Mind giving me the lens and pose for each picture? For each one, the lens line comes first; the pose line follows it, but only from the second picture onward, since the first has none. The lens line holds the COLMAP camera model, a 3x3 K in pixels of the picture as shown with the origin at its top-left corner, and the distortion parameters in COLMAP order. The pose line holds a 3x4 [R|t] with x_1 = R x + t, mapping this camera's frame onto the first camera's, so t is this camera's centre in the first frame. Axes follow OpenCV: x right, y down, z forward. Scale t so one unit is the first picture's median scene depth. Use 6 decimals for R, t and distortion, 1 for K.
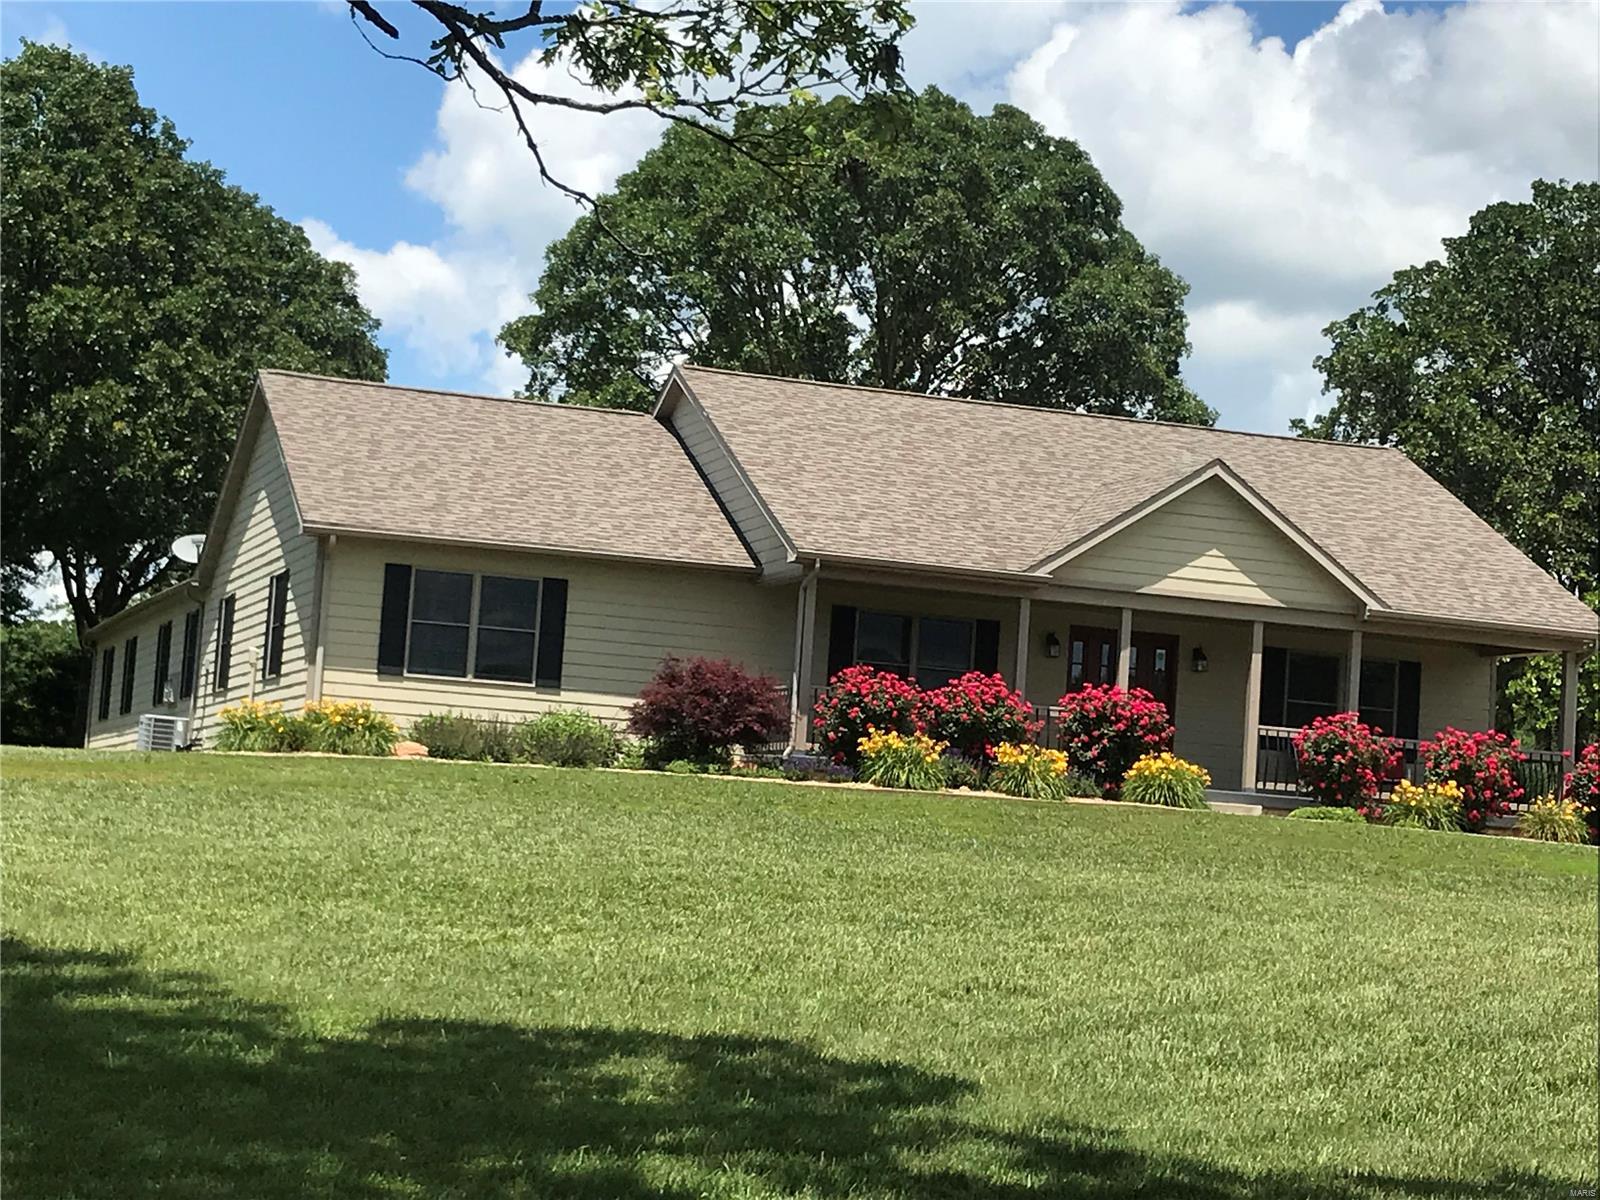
lens RADIAL K [[3264.9, 0, 800.0], [0, 3264.9, 600.0], [0, 0, 1]] dist [0.487896, 0.010109]
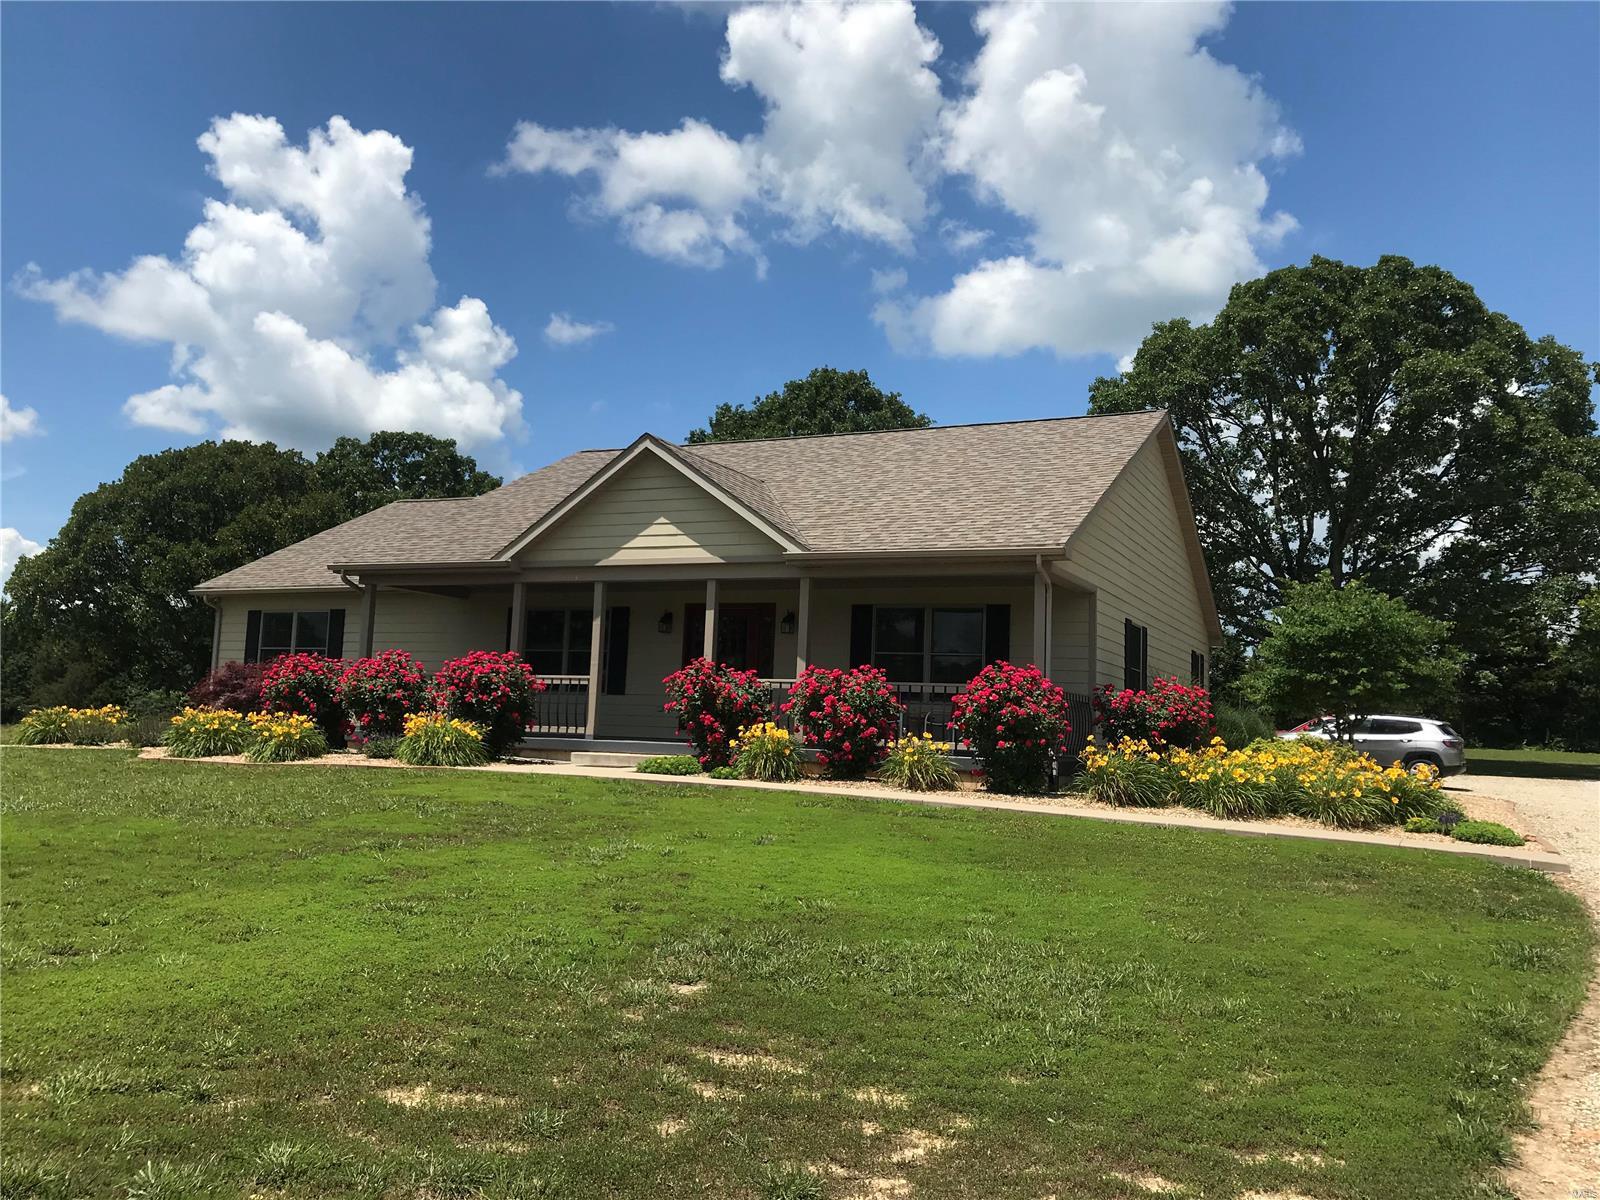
lens RADIAL K [[1271.4, 0, 800.0], [0, 1271.4, 600.0], [0, 0, 1]] dist [0.049165, -0.000415]
pose [[0.713349, -0.110007, -0.692121, 0.441910], [0.071784, 0.993878, -0.083984, 0.049260], [0.697123, 0.010227, 0.716879, 0.737434]]
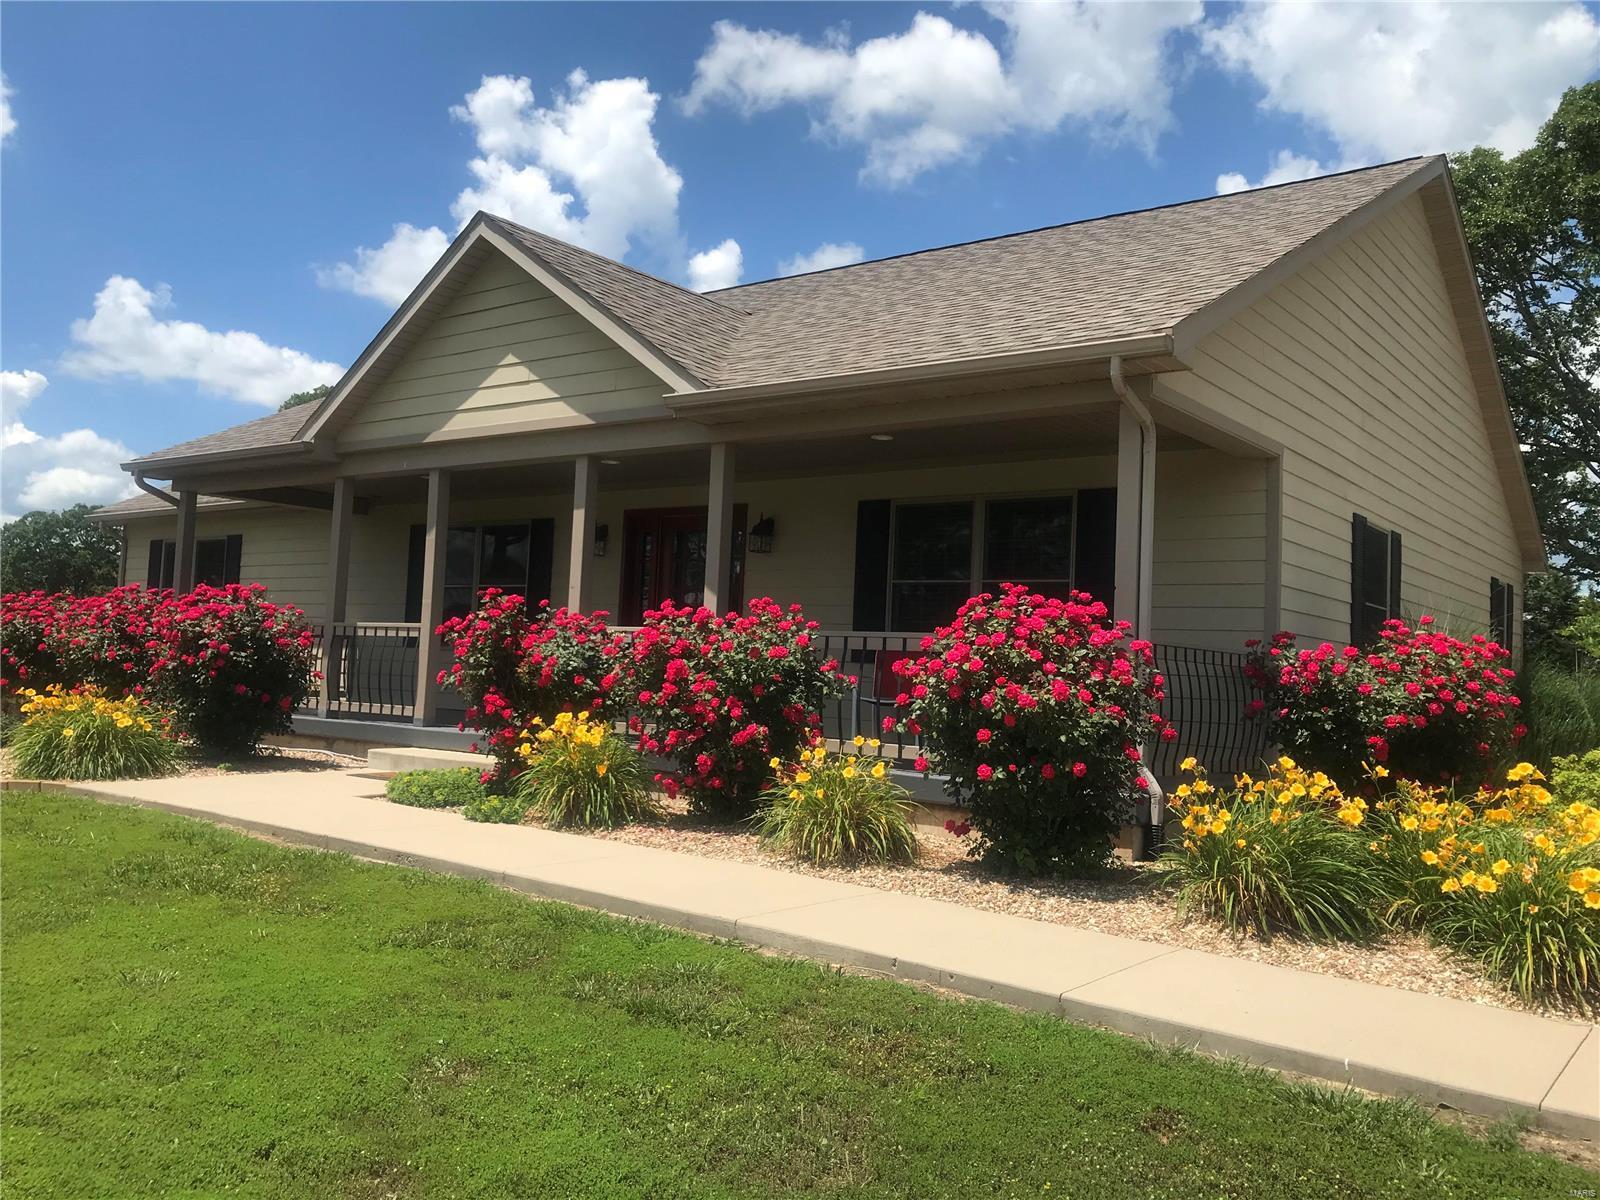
lens RADIAL K [[1312.3, 0, 800.0], [0, 1312.3, 600.0], [0, 0, 1]] dist [-0.005934, 0.060358]
pose [[0.562159, -0.088079, -0.822326, 0.360978], [0.071498, 0.995766, -0.057778, 0.050098], [0.823933, -0.026314, 0.566076, 0.904541]]
